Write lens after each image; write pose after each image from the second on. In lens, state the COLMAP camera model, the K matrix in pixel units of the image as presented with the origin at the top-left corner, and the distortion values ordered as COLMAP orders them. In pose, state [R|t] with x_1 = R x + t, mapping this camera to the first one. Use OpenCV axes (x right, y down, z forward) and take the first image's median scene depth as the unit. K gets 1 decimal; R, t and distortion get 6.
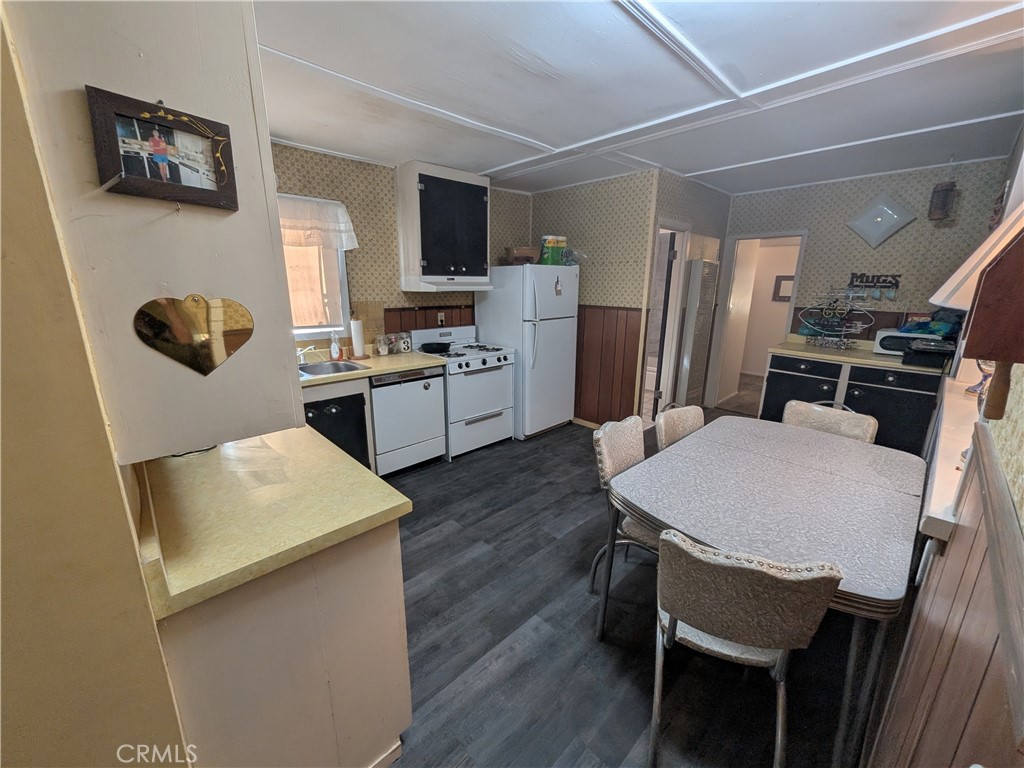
lens RADIAL K [[408.1, 0, 514.3], [0, 408.1, 382.7], [0, 0, 1]] dist [0.002335, 0.000367]
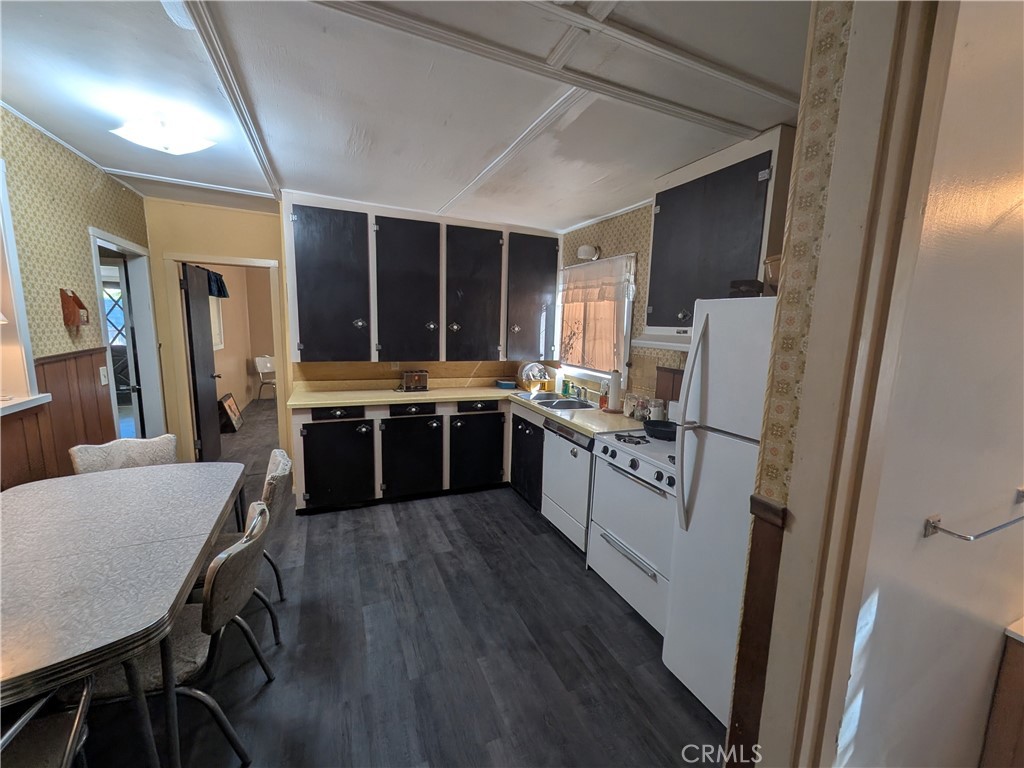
lens RADIAL K [[408.1, 0, 514.3], [0, 408.1, 382.7], [0, 0, 1]] dist [0.002335, 0.000367]
pose [[-0.335519, 0.116427, -0.934811, 0.677016], [-0.263007, 0.941296, 0.211632, -0.309598], [0.904574, 0.316869, -0.285201, 1.226286]]
